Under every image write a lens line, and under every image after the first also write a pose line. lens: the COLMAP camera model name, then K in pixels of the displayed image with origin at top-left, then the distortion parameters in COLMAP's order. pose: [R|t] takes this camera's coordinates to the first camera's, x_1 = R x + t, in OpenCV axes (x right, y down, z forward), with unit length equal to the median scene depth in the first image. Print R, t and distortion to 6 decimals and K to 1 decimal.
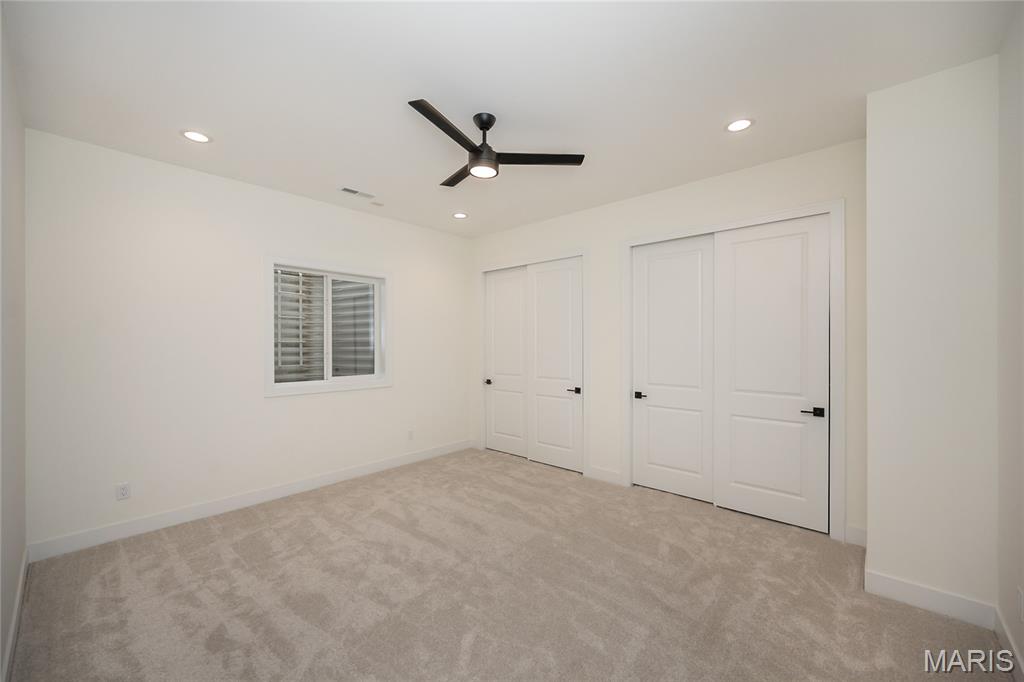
lens RADIAL K [[397.8, 0, 512.0], [0, 397.8, 341.0], [0, 0, 1]] dist [-0.028894, 0.000019]
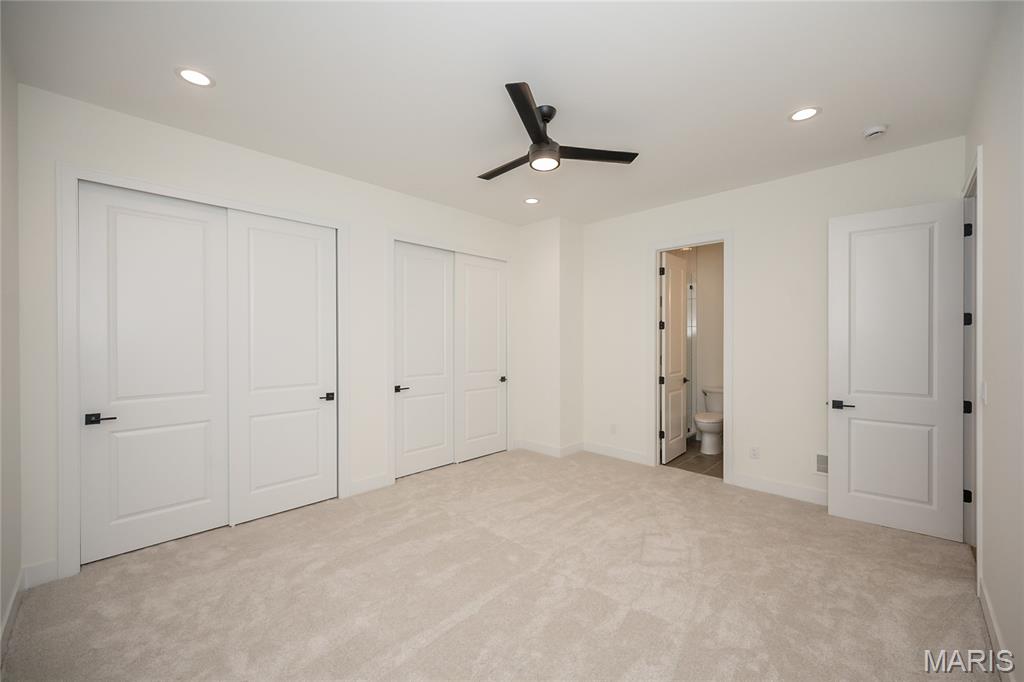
lens RADIAL K [[410.1, 0, 512.0], [0, 410.1, 341.0], [0, 0, 1]] dist [0.026048, 0.000038]
pose [[0.036302, -0.004653, 0.999330, -0.735860], [-0.006491, 0.999967, 0.004892, 0.006059], [-0.999320, -0.006664, 0.036270, 0.677101]]
